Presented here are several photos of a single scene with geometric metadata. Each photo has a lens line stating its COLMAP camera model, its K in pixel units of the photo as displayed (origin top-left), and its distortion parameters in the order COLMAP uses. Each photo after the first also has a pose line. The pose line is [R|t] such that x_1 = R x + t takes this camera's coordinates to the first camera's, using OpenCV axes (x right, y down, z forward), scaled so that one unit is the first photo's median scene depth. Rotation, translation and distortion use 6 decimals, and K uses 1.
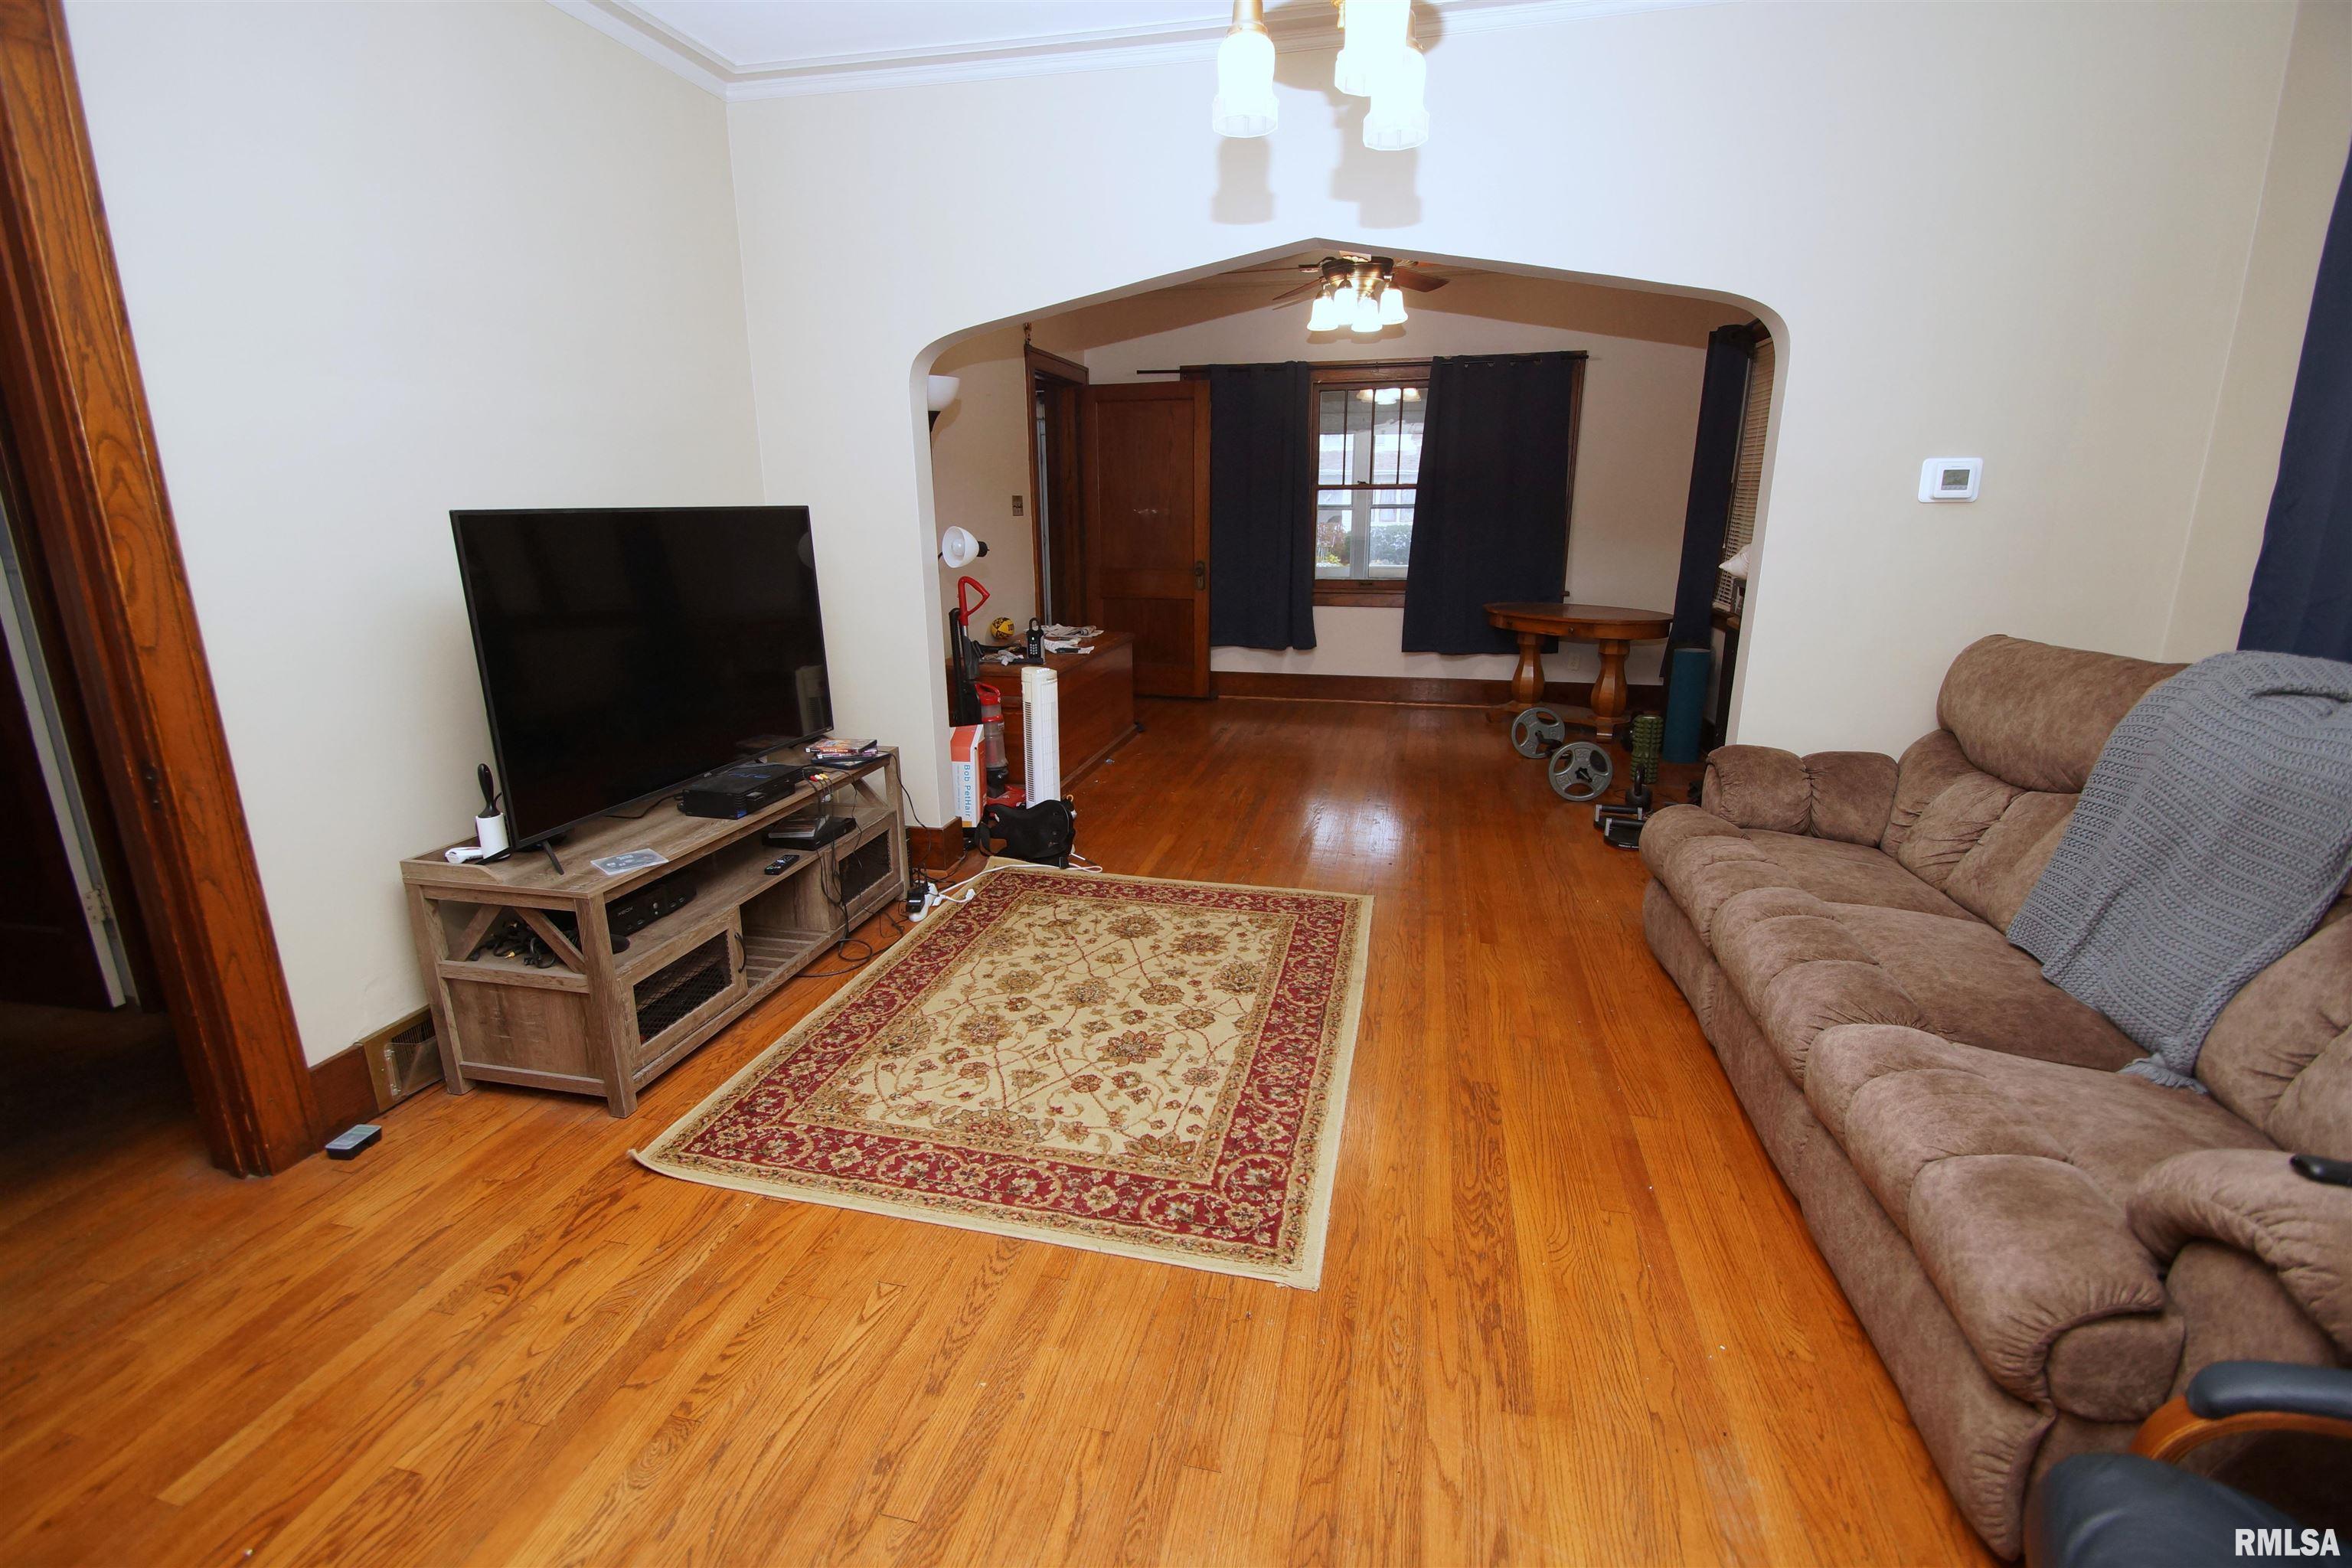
lens RADIAL K [[1035.1, 0, 1177.5], [0, 1035.1, 774.2], [0, 0, 1]] dist [0.018599, -0.017697]
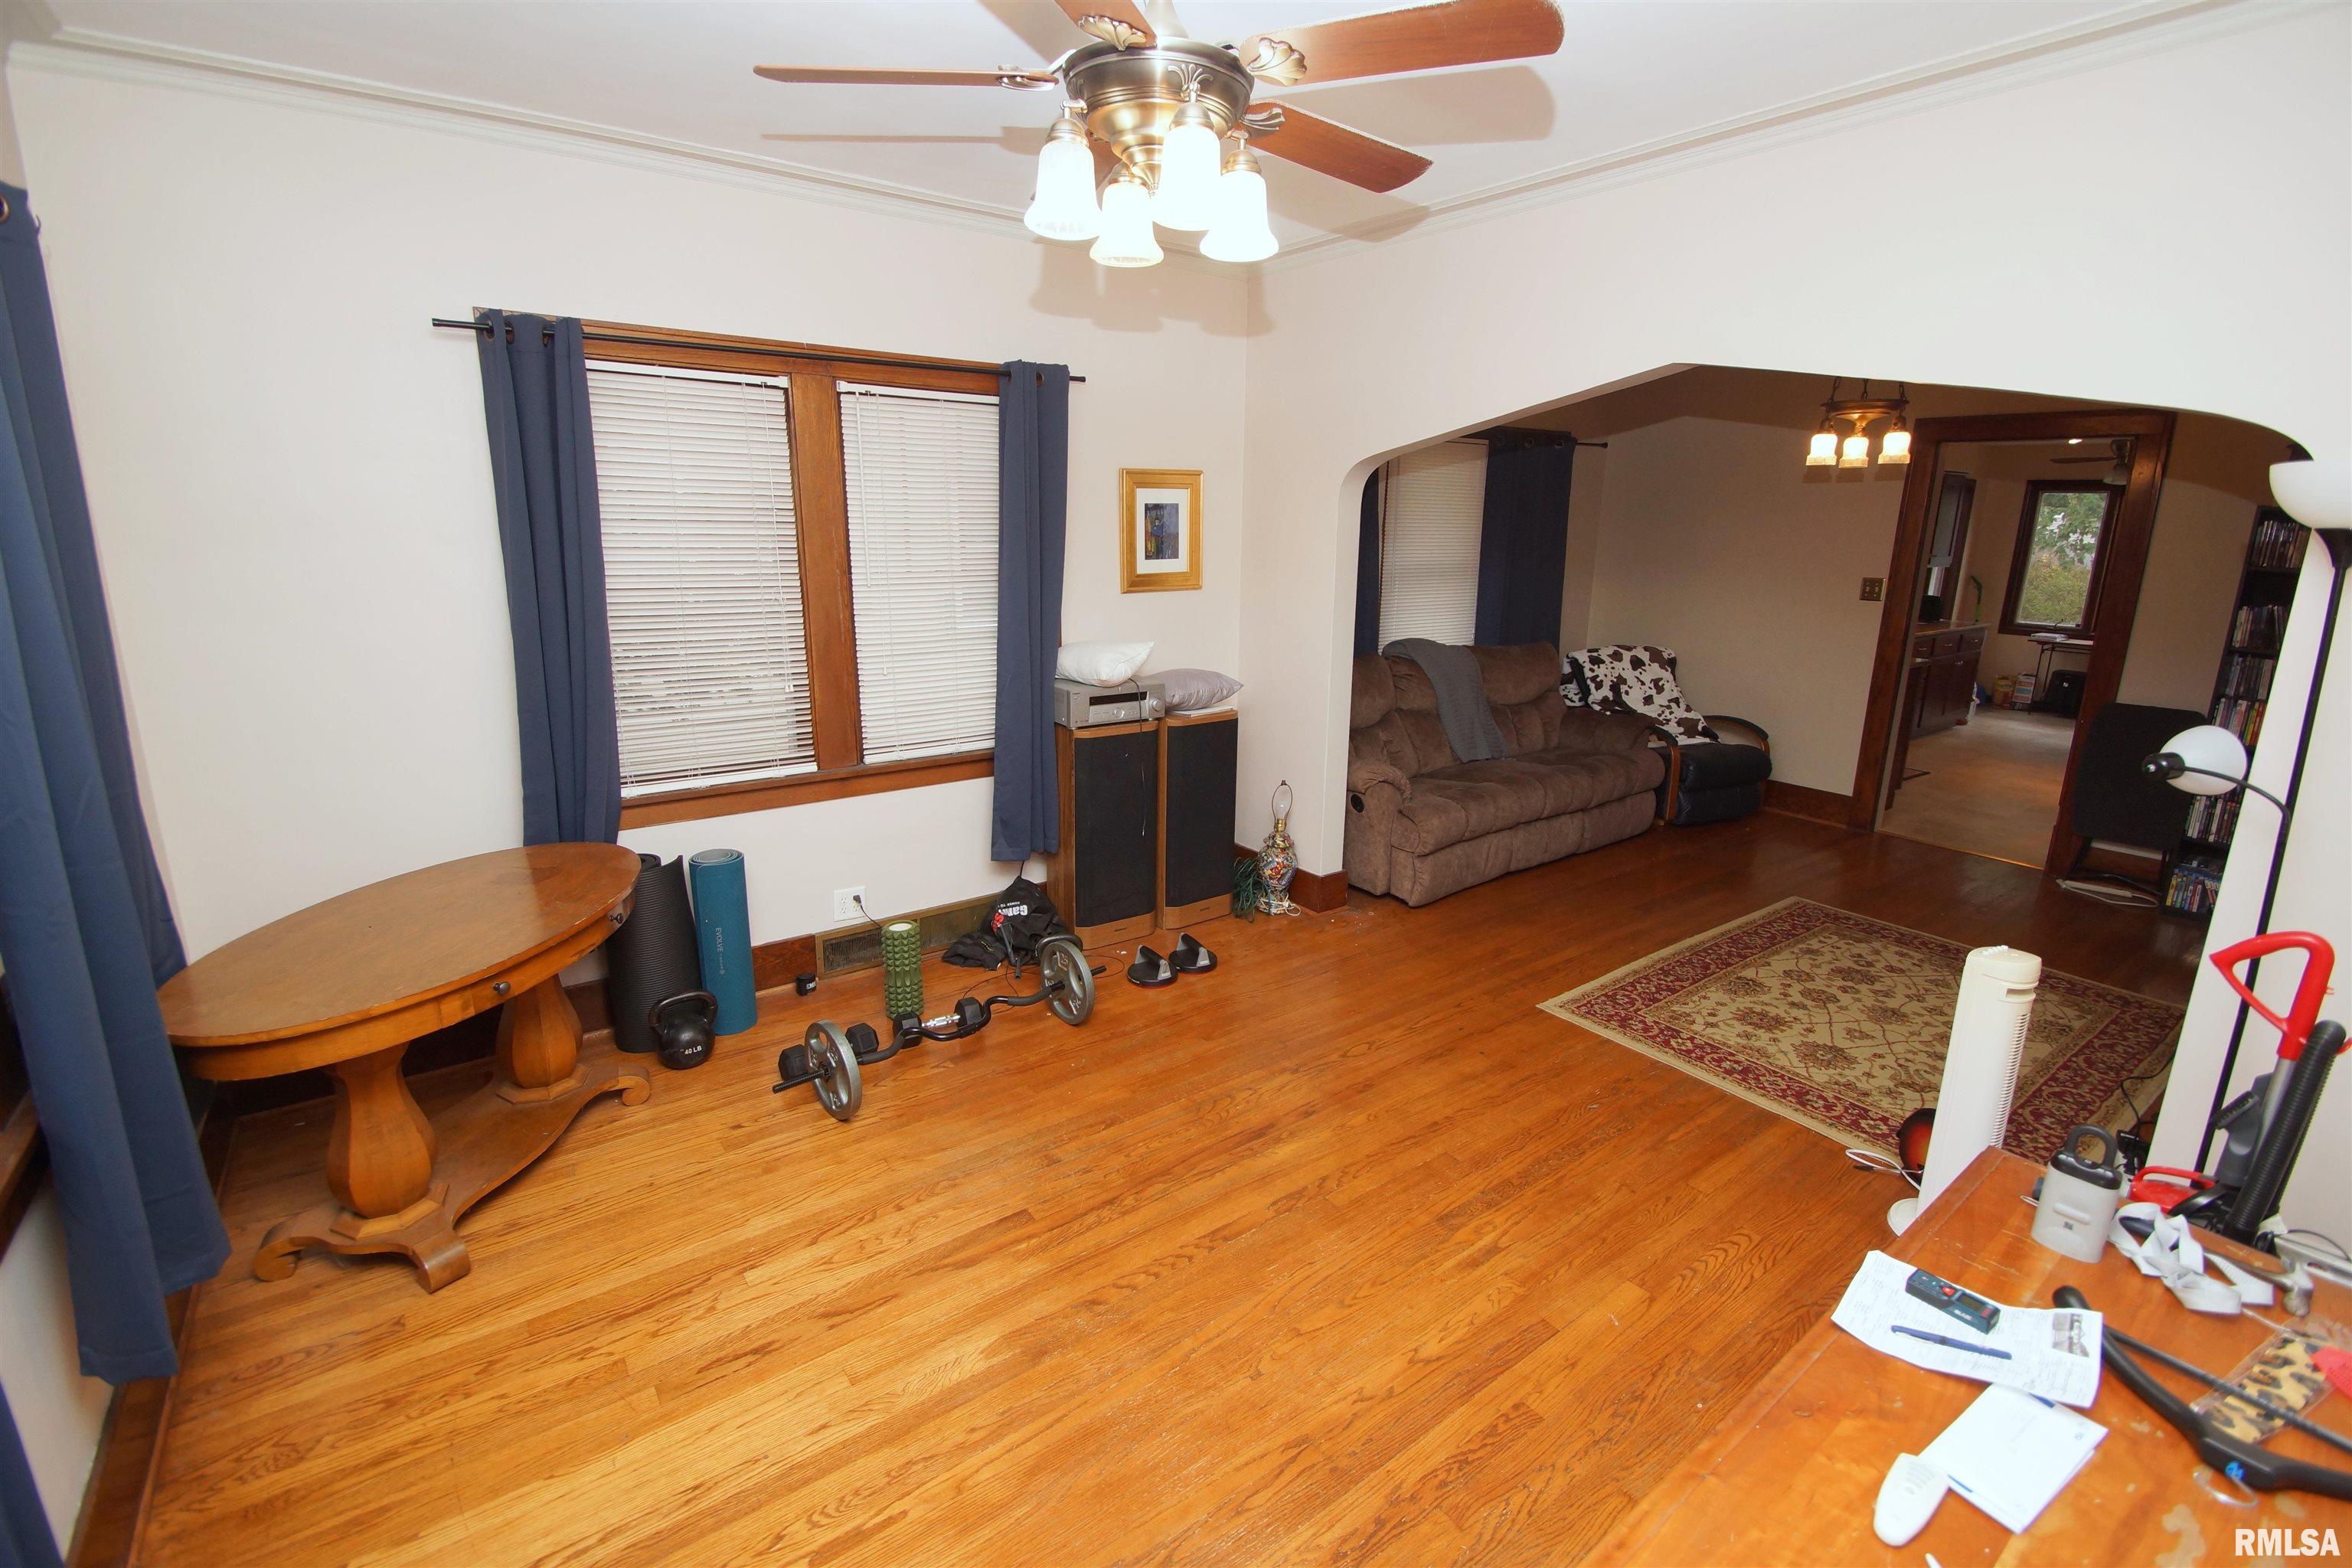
lens RADIAL K [[1035.1, 0, 1177.5], [0, 1035.1, 774.2], [0, 0, 1]] dist [0.018599, -0.017697]
pose [[-0.759277, -0.160531, 0.630657, -0.174007], [0.158600, 0.894230, 0.418567, -0.675787], [-0.631146, 0.417830, -0.653508, 2.154648]]
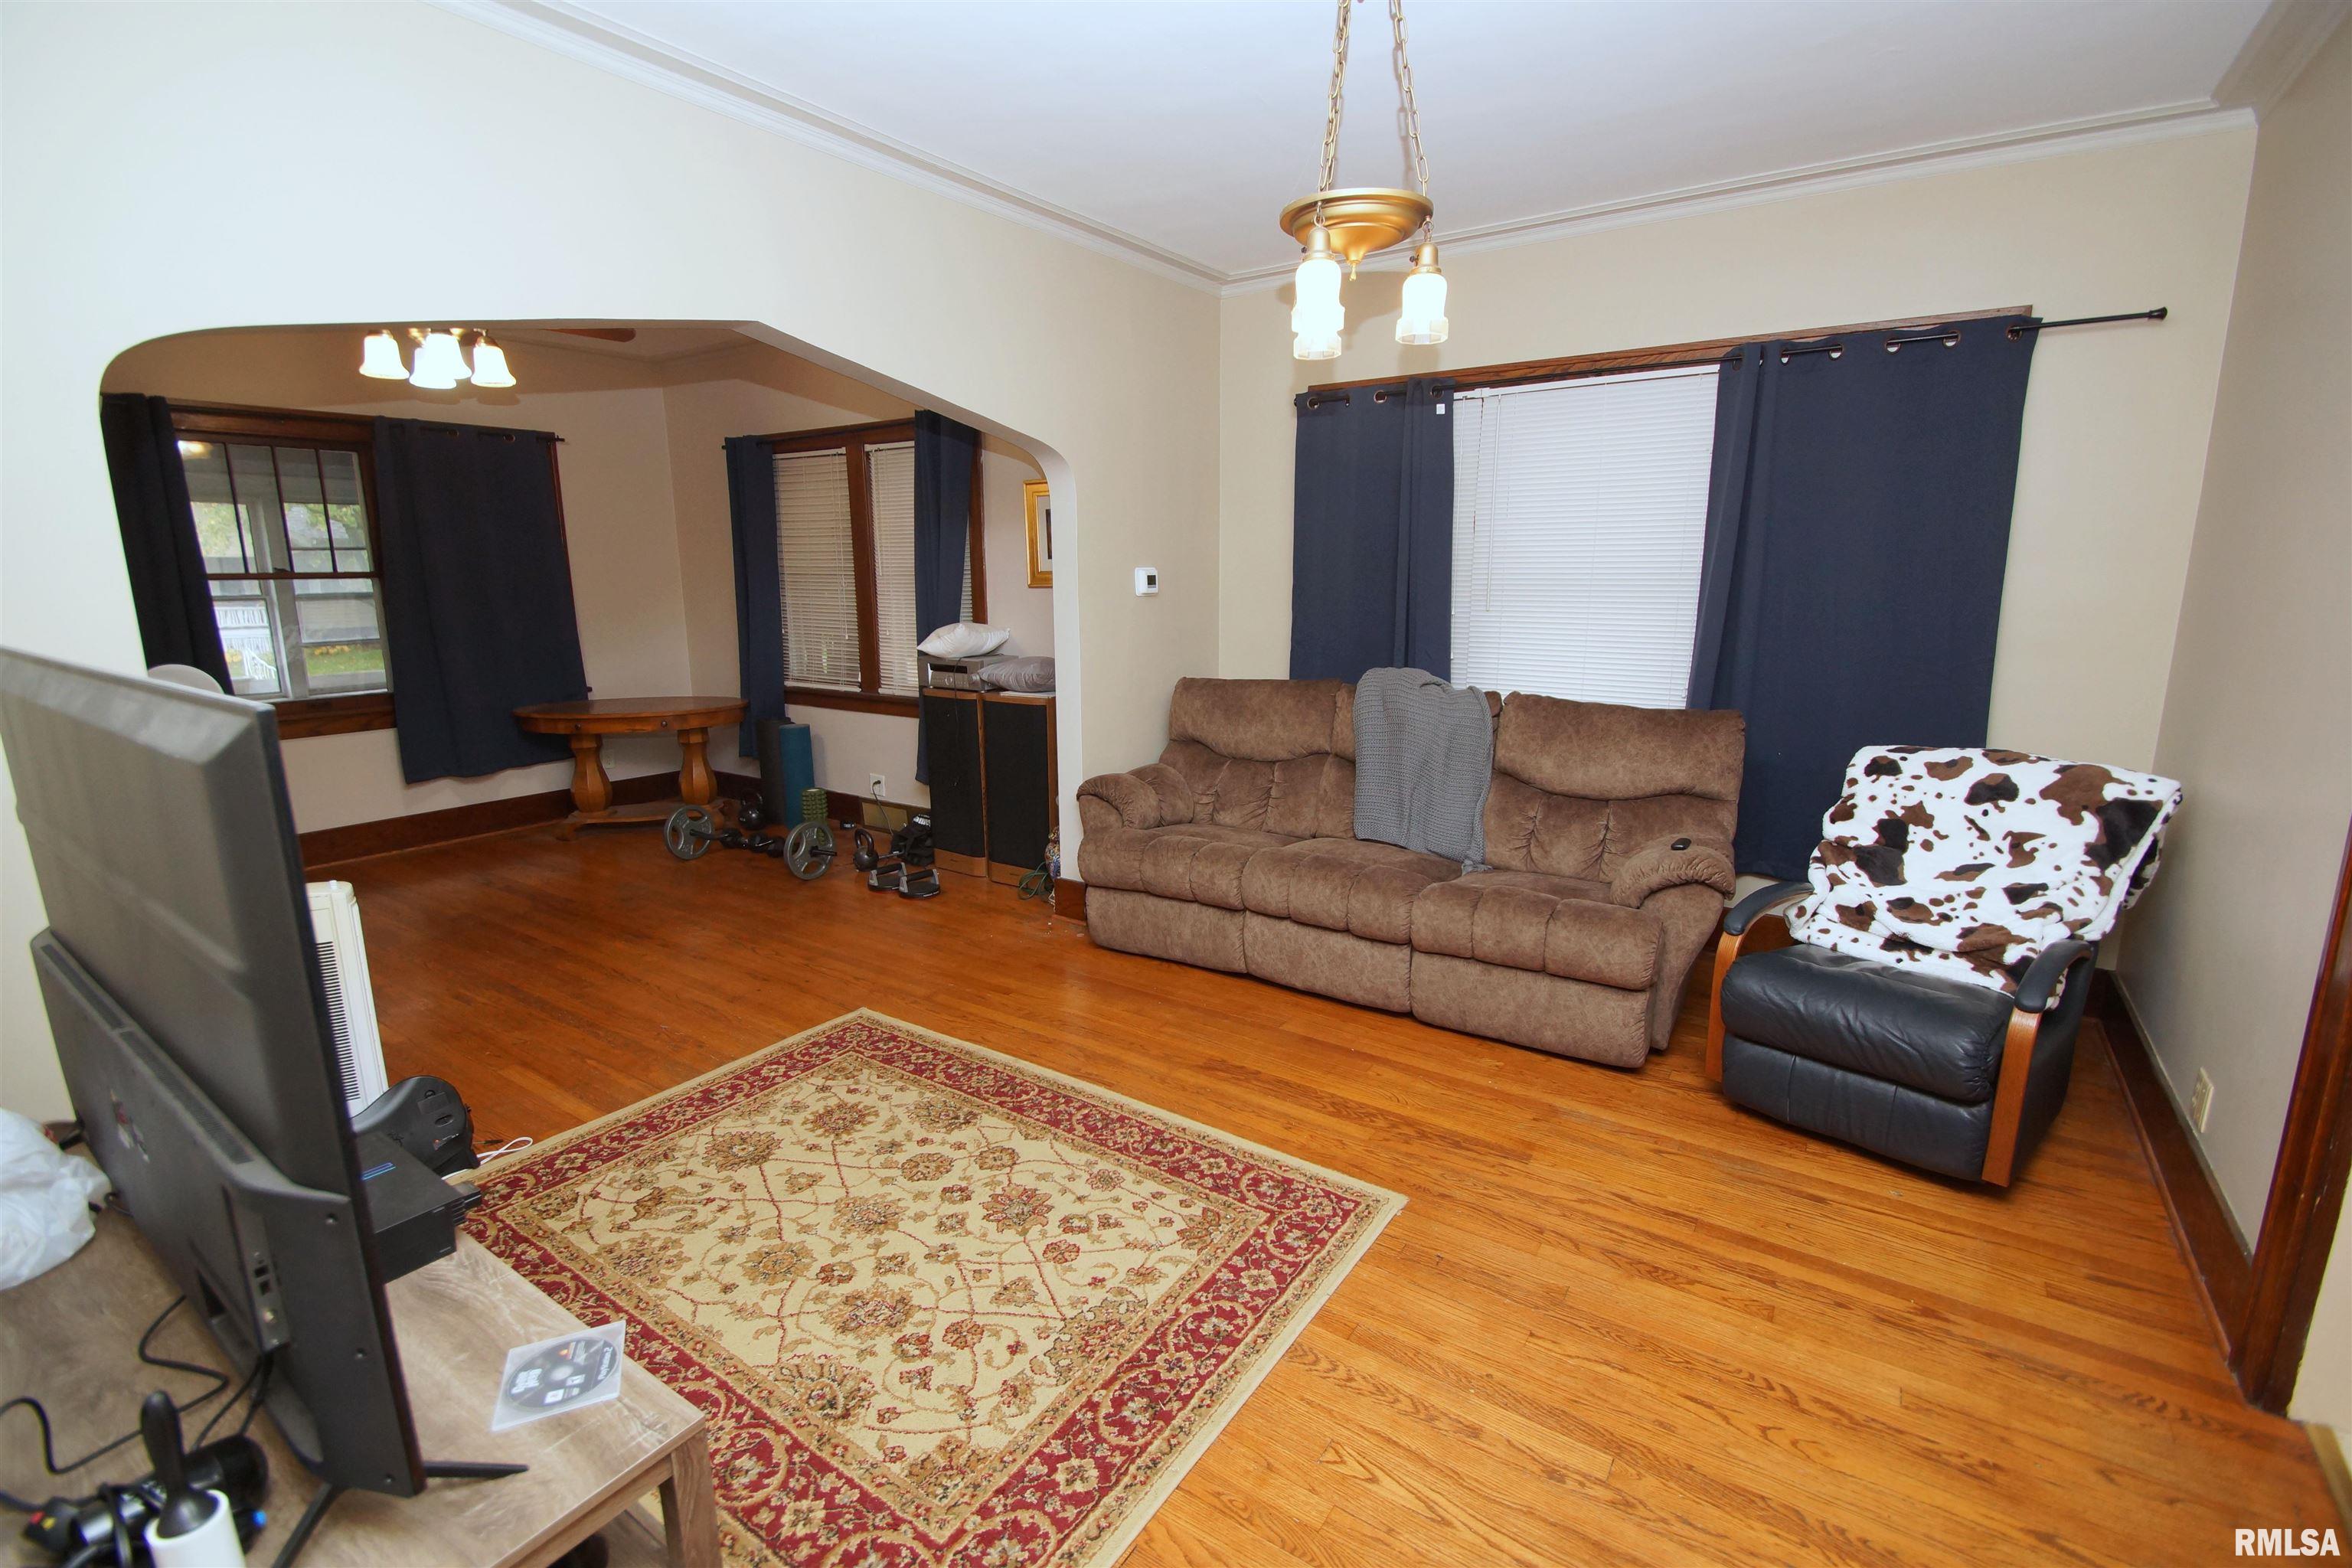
lens RADIAL K [[1035.1, 0, 1177.5], [0, 1035.1, 774.2], [0, 0, 1]] dist [0.018599, -0.017697]
pose [[0.358828, -0.176430, 0.916578, -0.657055], [0.240953, 0.966200, 0.091652, -0.130265], [-0.901767, 0.187965, 0.389210, 0.395078]]
